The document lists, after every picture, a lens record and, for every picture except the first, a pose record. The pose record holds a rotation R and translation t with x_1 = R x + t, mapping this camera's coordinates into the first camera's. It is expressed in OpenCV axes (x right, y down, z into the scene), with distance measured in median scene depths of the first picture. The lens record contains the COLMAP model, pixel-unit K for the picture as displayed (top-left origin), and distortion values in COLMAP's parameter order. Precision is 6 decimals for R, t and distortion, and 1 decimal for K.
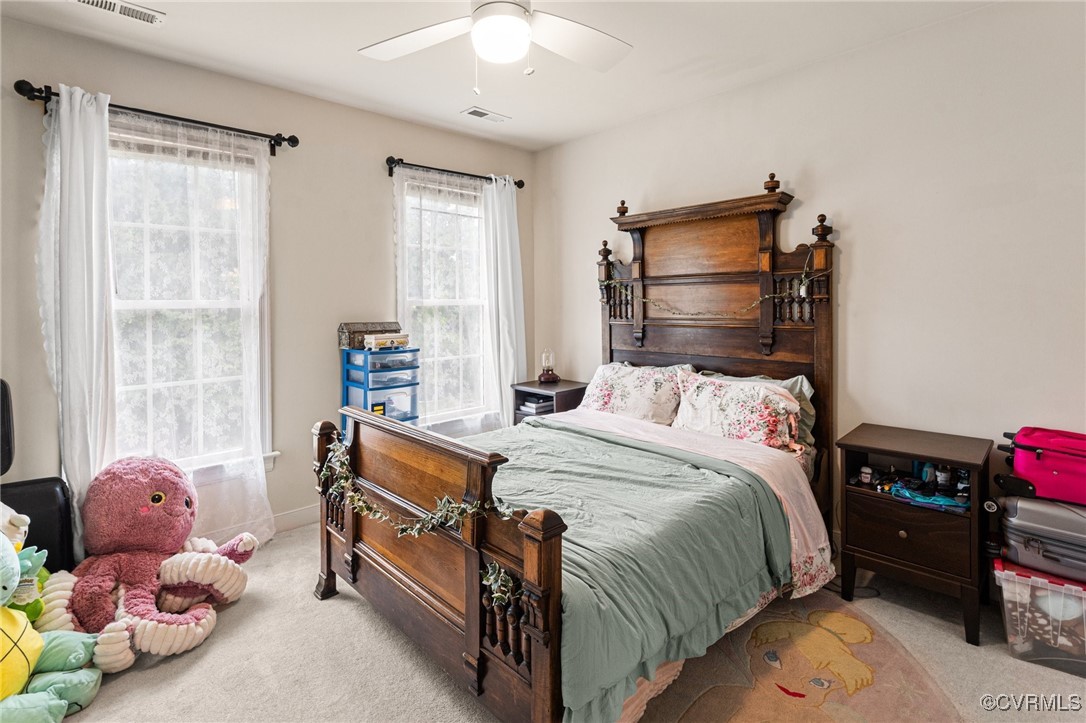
lens RADIAL K [[517.7, 0, 543.0], [0, 517.7, 361.5], [0, 0, 1]] dist [-0.000373, -0.000283]
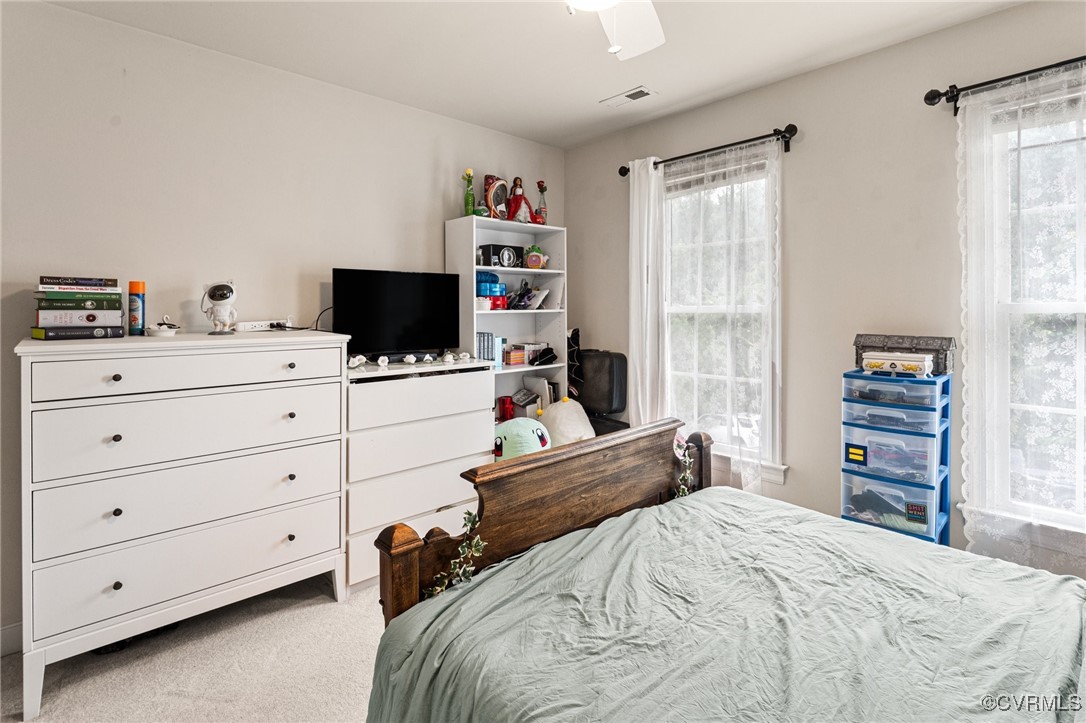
lens RADIAL K [[517.7, 0, 543.0], [0, 517.7, 361.5], [0, 0, 1]] dist [-0.000373, -0.000283]
pose [[-0.019387, 0.104657, -0.994319, 0.478190], [-0.116124, 0.987540, 0.106208, -0.072863], [0.993045, 0.117524, -0.006992, 0.634844]]
